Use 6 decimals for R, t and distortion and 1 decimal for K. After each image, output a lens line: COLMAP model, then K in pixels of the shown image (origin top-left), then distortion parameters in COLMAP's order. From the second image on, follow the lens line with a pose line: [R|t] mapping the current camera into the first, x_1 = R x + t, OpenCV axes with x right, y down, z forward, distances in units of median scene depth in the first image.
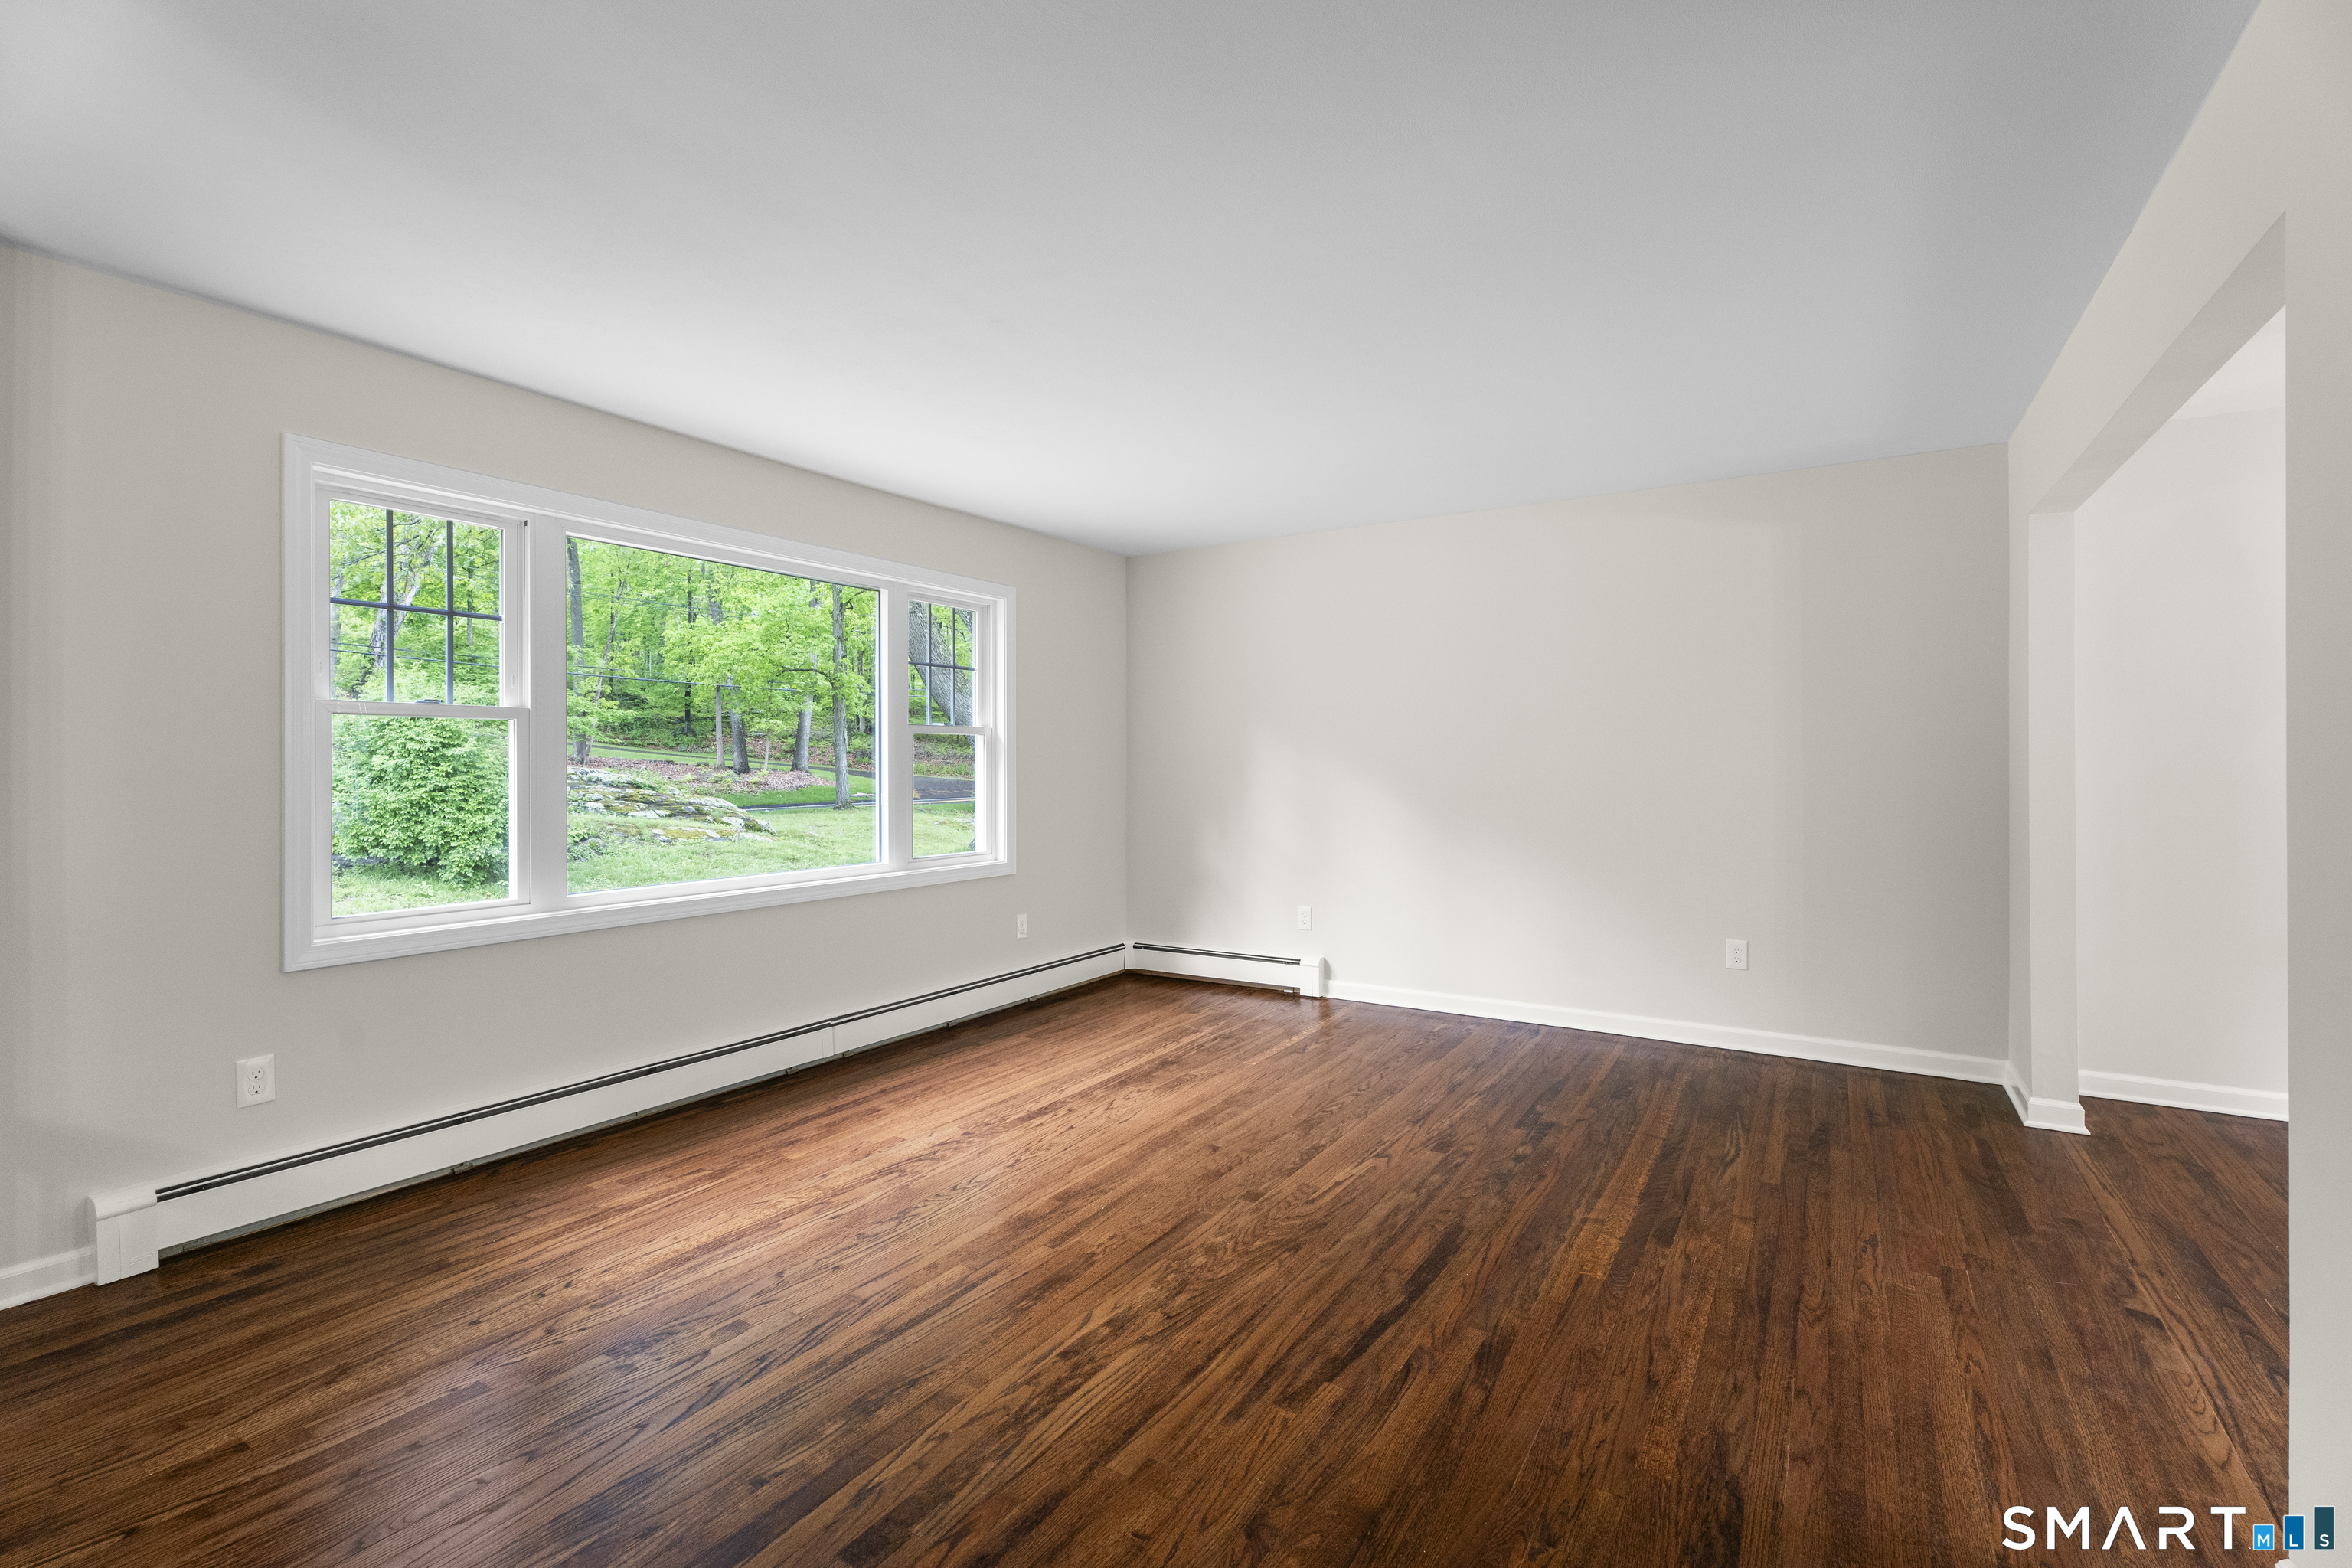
lens RADIAL K [[1043.9, 0, 1173.6], [0, 1043.9, 771.1], [0, 0, 1]] dist [0.002242, -0.000872]
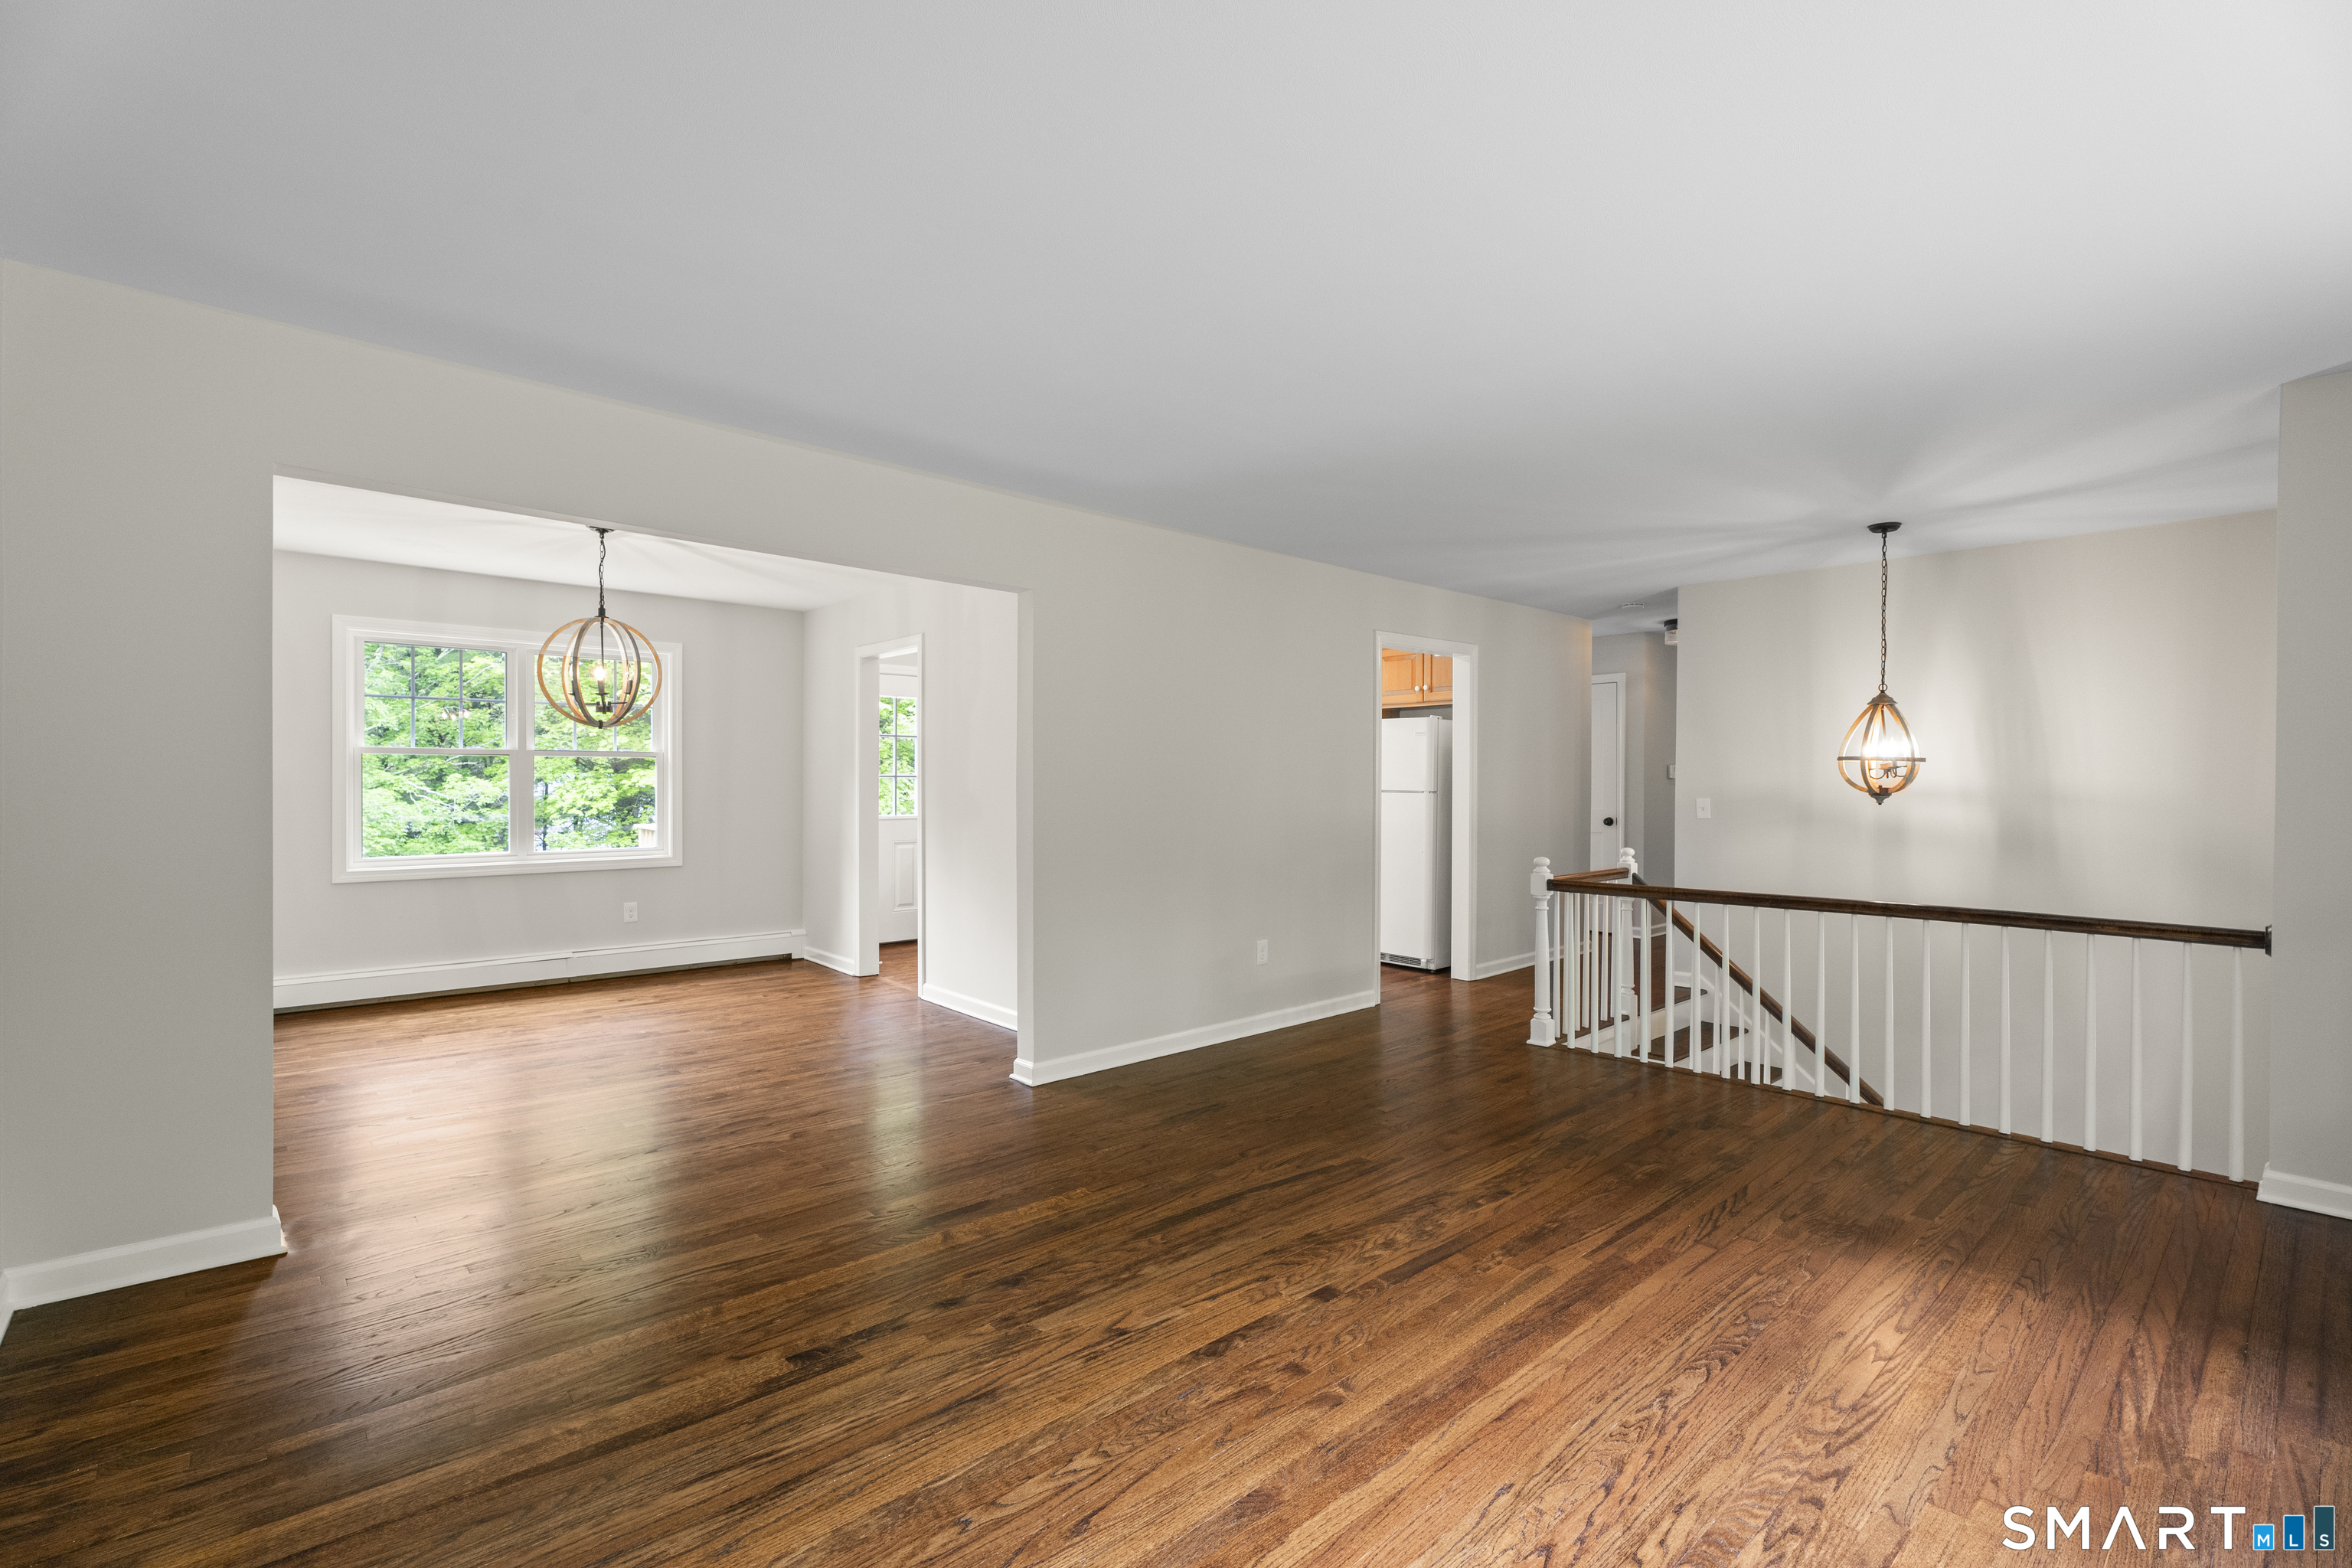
lens RADIAL K [[1031.5, 0, 1172.0], [0, 1031.5, 785.6], [0, 0, 1]] dist [0.008889, -0.000003]
pose [[-0.961454, -0.000785, 0.274964, -0.033718], [0.002034, 0.999948, 0.009967, -0.016541], [-0.274958, 0.010142, -0.961403, 1.689695]]
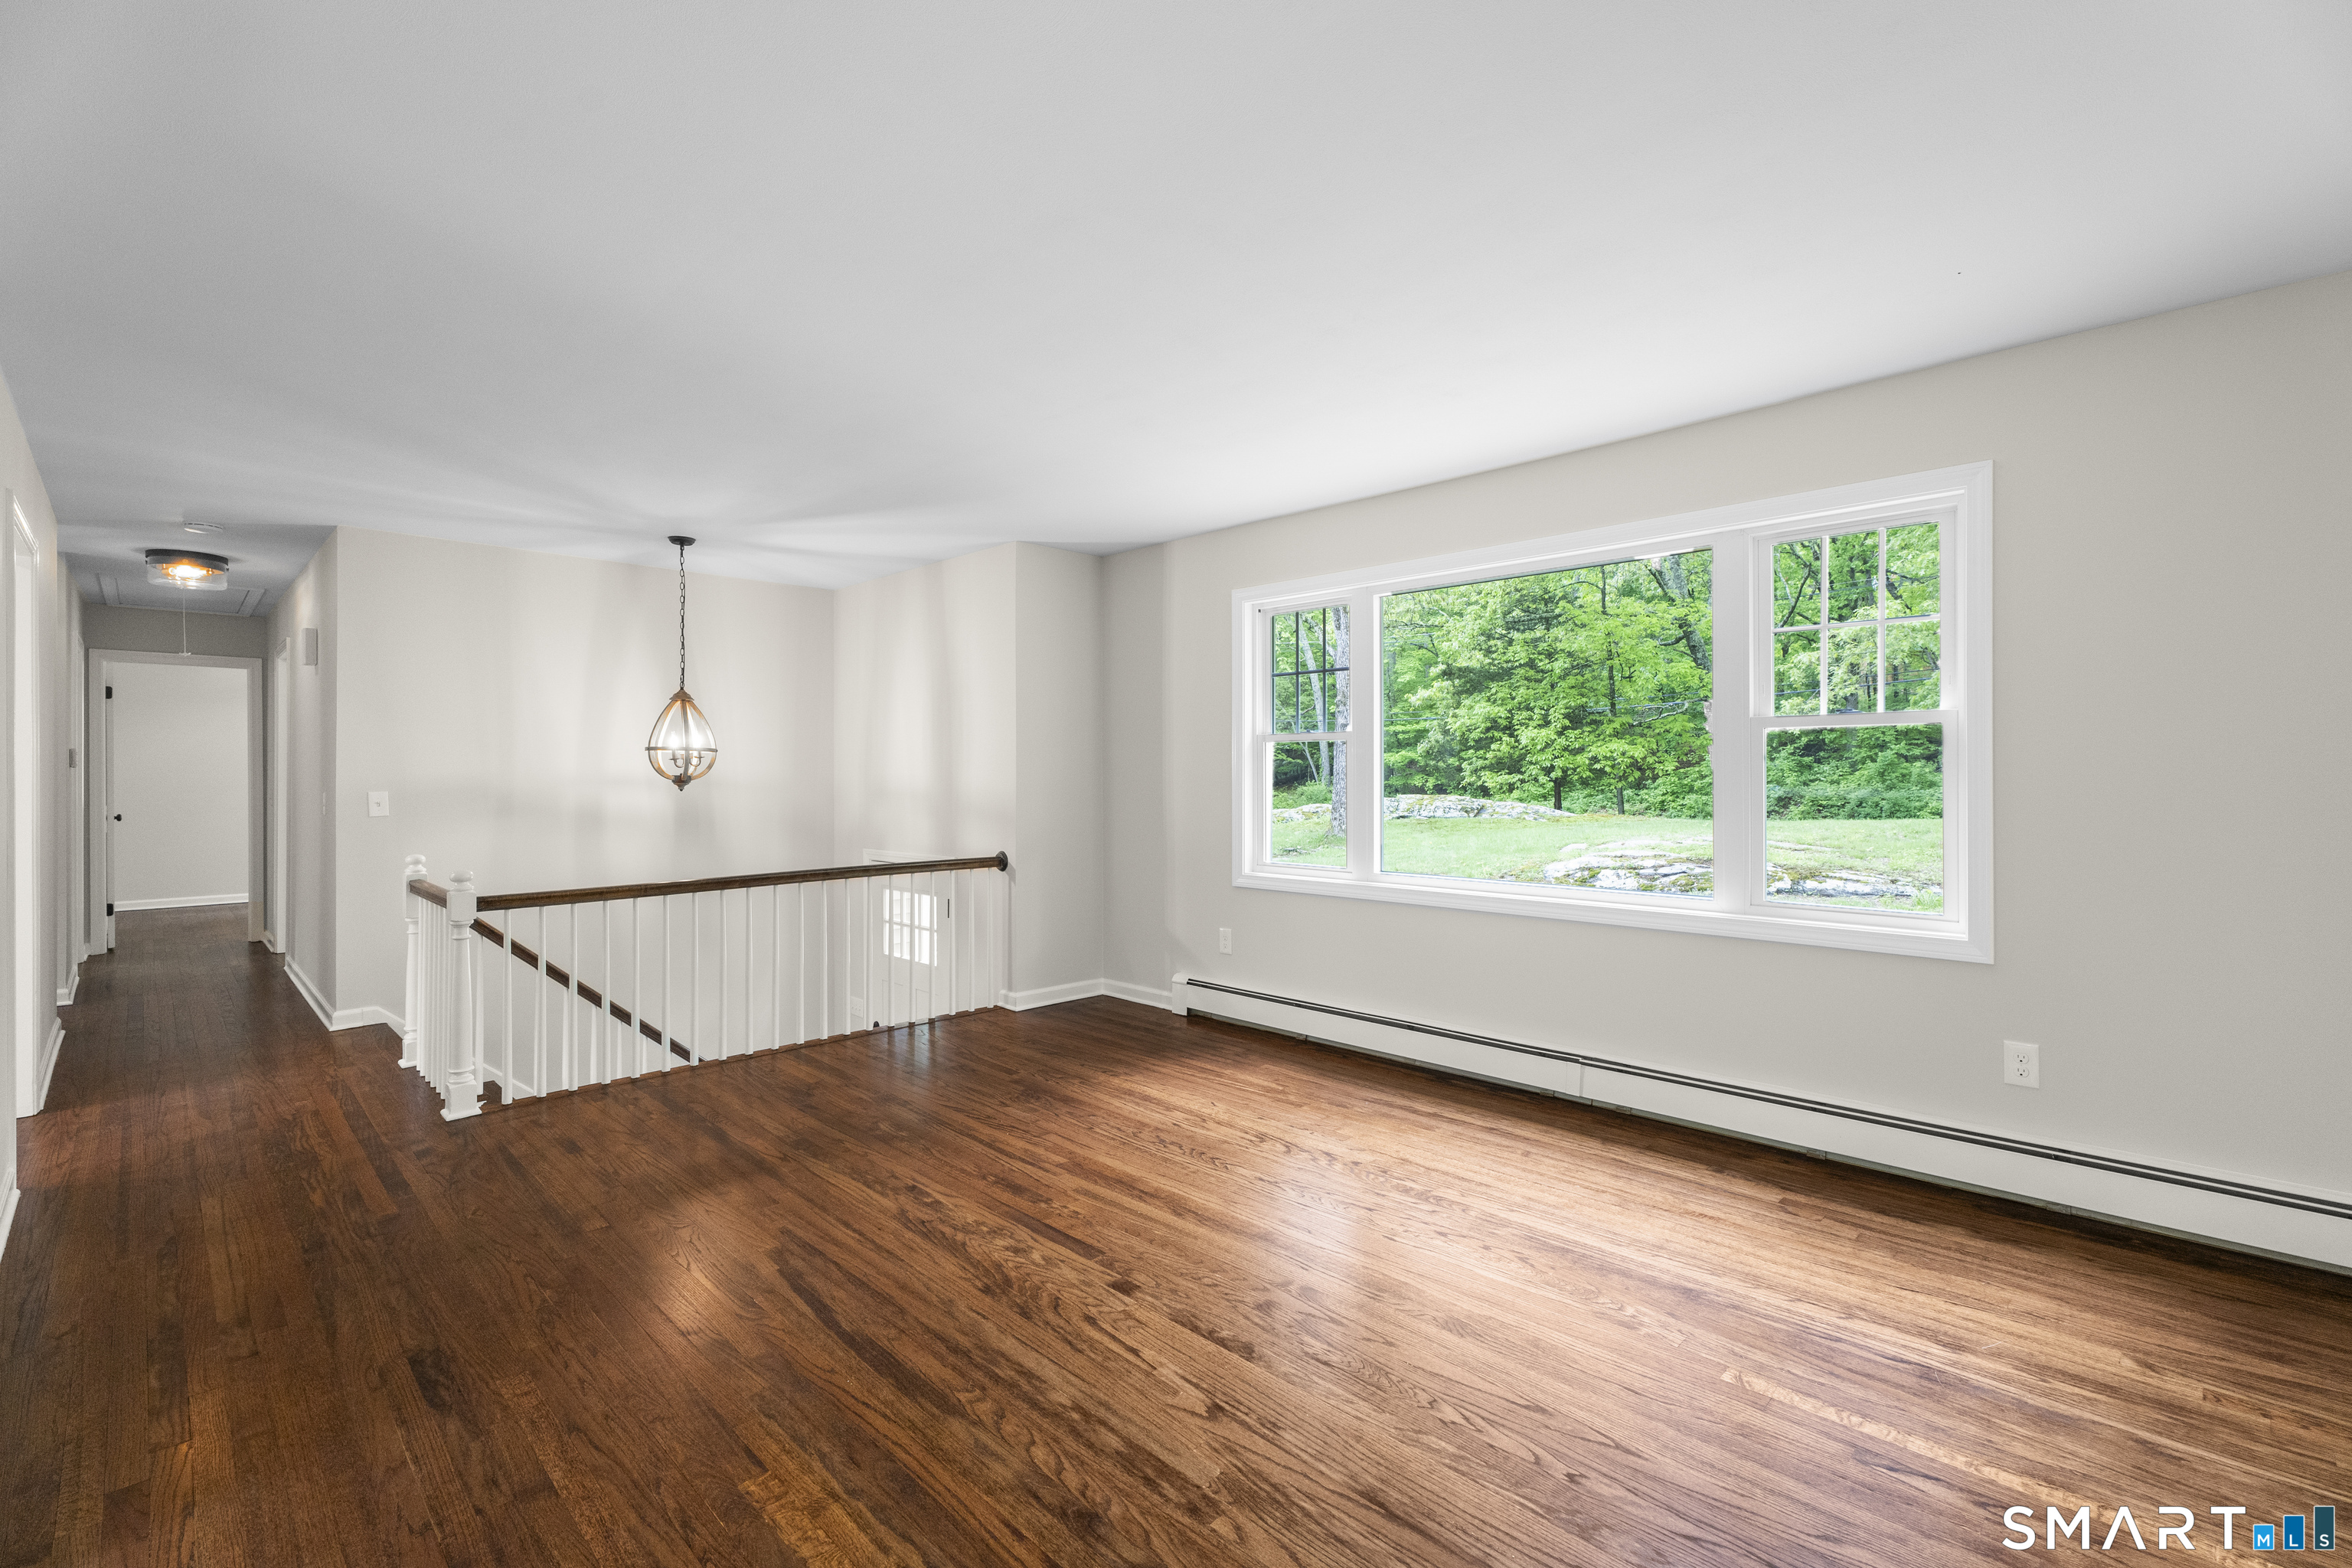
lens RADIAL K [[1043.9, 0, 1173.6], [0, 1043.9, 771.1], [0, 0, 1]] dist [0.002242, -0.000872]
pose [[-0.228186, 0.001177, -0.973617, 0.810313], [-0.003410, 0.999992, 0.002008, -0.009172], [0.973612, 0.003778, -0.228180, 1.125326]]
